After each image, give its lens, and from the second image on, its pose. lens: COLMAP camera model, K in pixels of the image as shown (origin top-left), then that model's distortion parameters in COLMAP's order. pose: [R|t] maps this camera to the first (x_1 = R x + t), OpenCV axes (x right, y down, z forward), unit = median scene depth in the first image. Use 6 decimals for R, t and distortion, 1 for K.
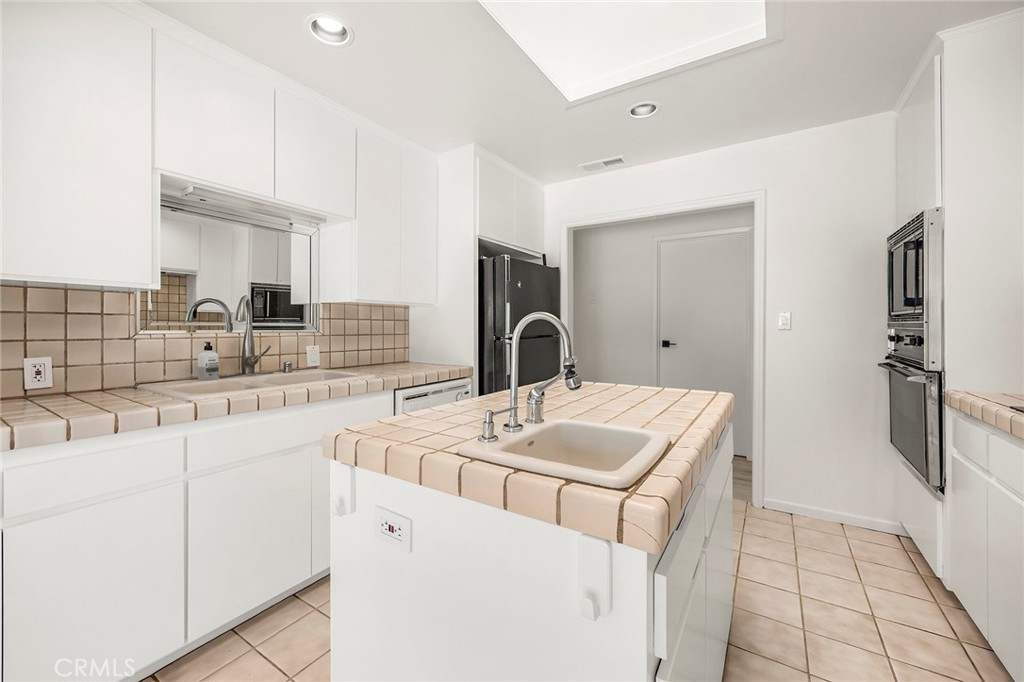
lens RADIAL K [[405.5, 0, 511.6], [0, 405.5, 321.3], [0, 0, 1]] dist [0.000998, 0.000125]
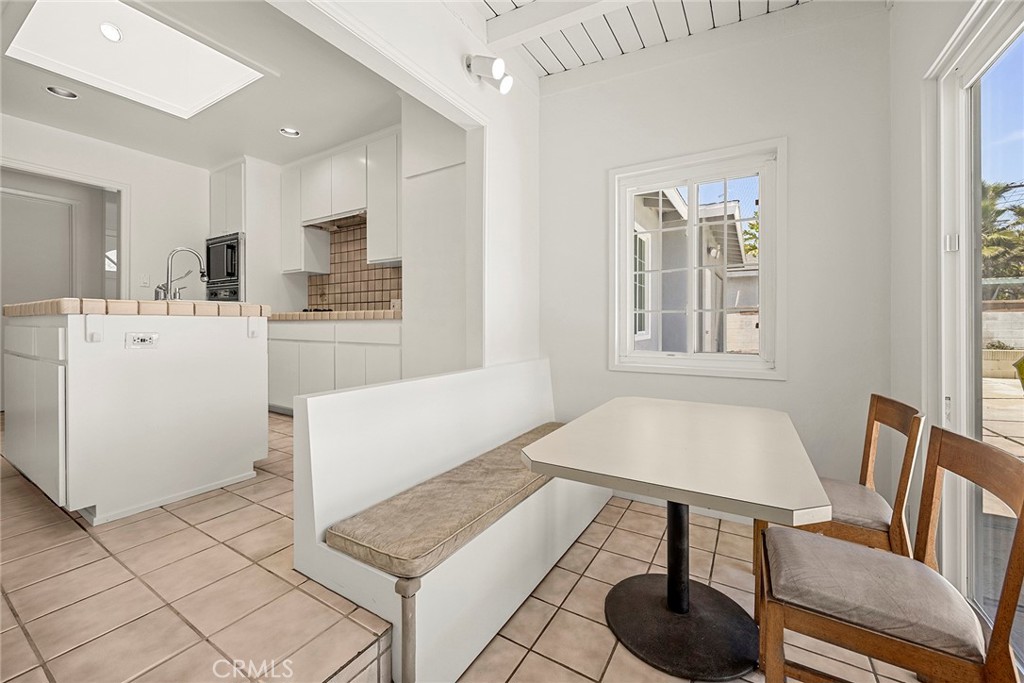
lens RADIAL K [[405.5, 0, 511.6], [0, 405.5, 321.8], [0, 0, 1]] dist [0.000998, 0.000125]
pose [[-0.024545, 0.000621, 0.999699, -1.206370], [-0.009725, 0.999952, -0.000860, 0.197498], [-0.999651, -0.009744, -0.024538, -0.422571]]
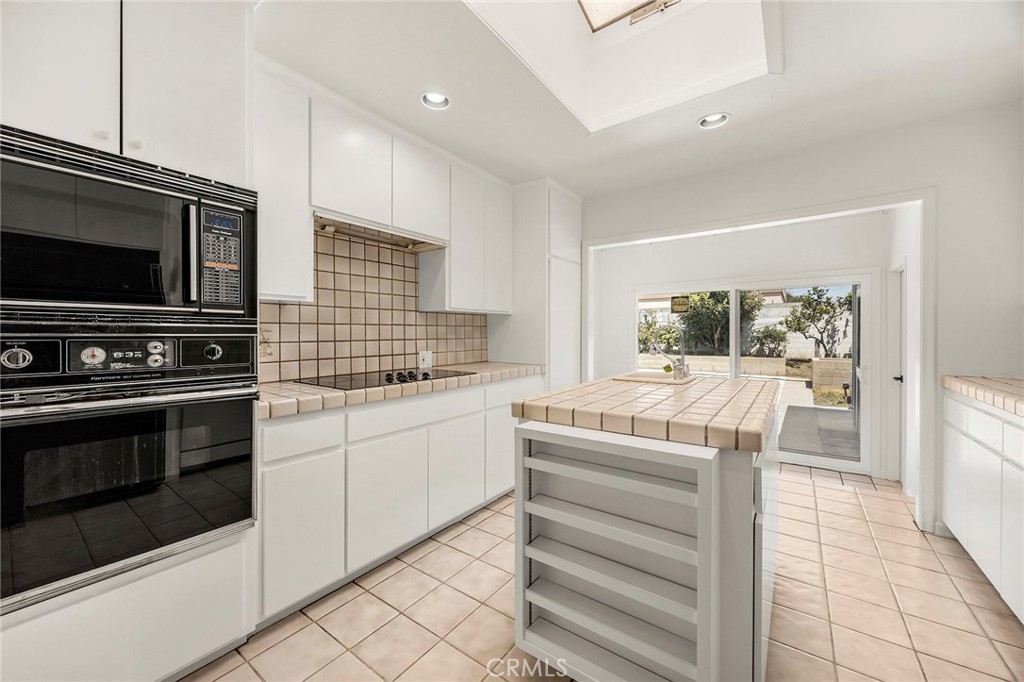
lens RADIAL K [[393.5, 0, 513.2], [0, 393.5, 337.5], [0, 0, 1]] dist [0.000214, 0.000047]
pose [[-0.998537, 0.002030, 0.054041, 0.451692], [0.002052, 0.999998, 0.000338, 0.026457], [-0.054040, 0.000448, -0.998539, 1.782777]]
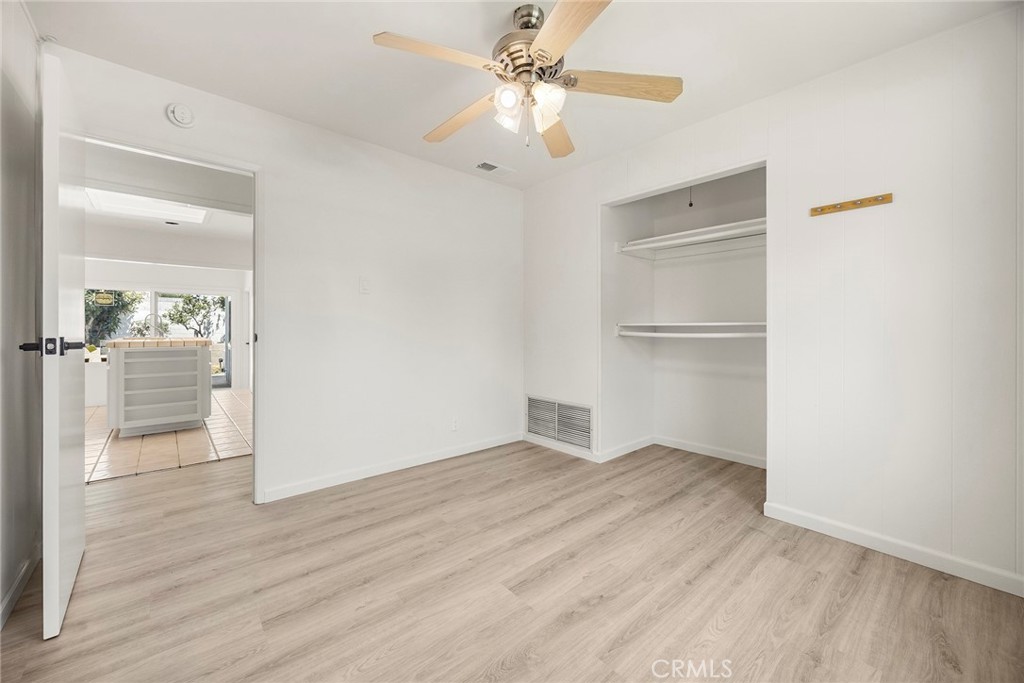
lens RADIAL K [[401.9, 0, 511.3], [0, 401.9, 329.0], [0, 0, 1]] dist [0.000228, 0.000005]
pose [[-0.282490, -0.000609, -0.959270, 1.985061], [0.005304, 0.999984, -0.002197, 0.108792], [0.959256, -0.005708, -0.282482, 3.664440]]
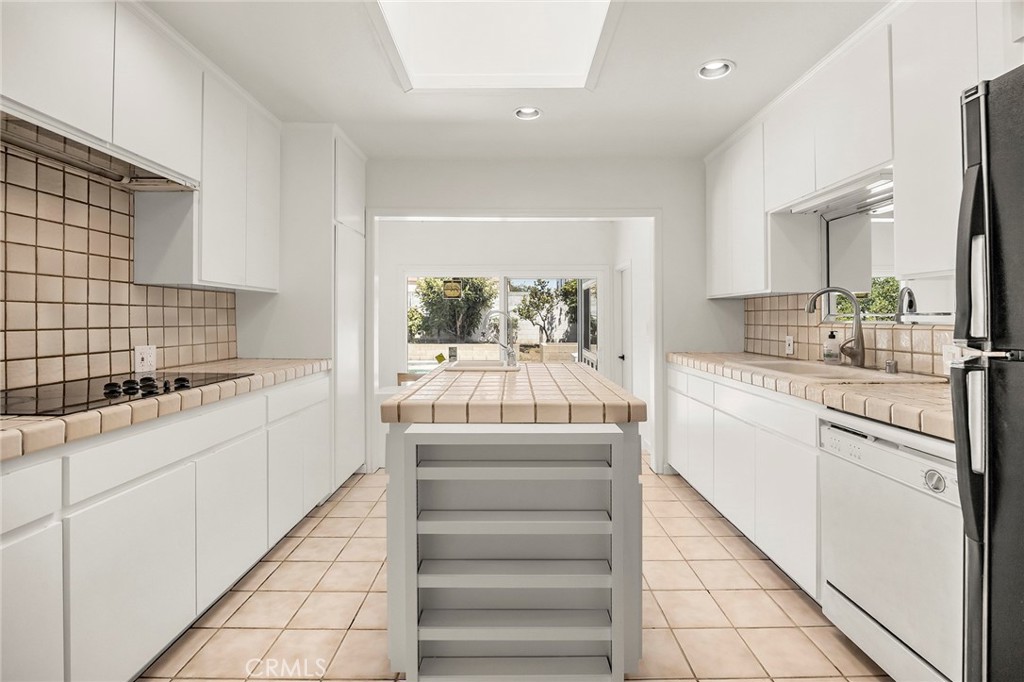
lens RADIAL K [[456.6, 0, 514.7], [0, 456.6, 318.9], [0, 0, 1]] dist [-0.010910, 0.000096]
pose [[-0.840115, -0.002509, -0.542403, 0.739565], [0.004239, 0.999928, -0.011191, 0.029226], [0.542392, -0.011701, -0.840044, 1.718830]]
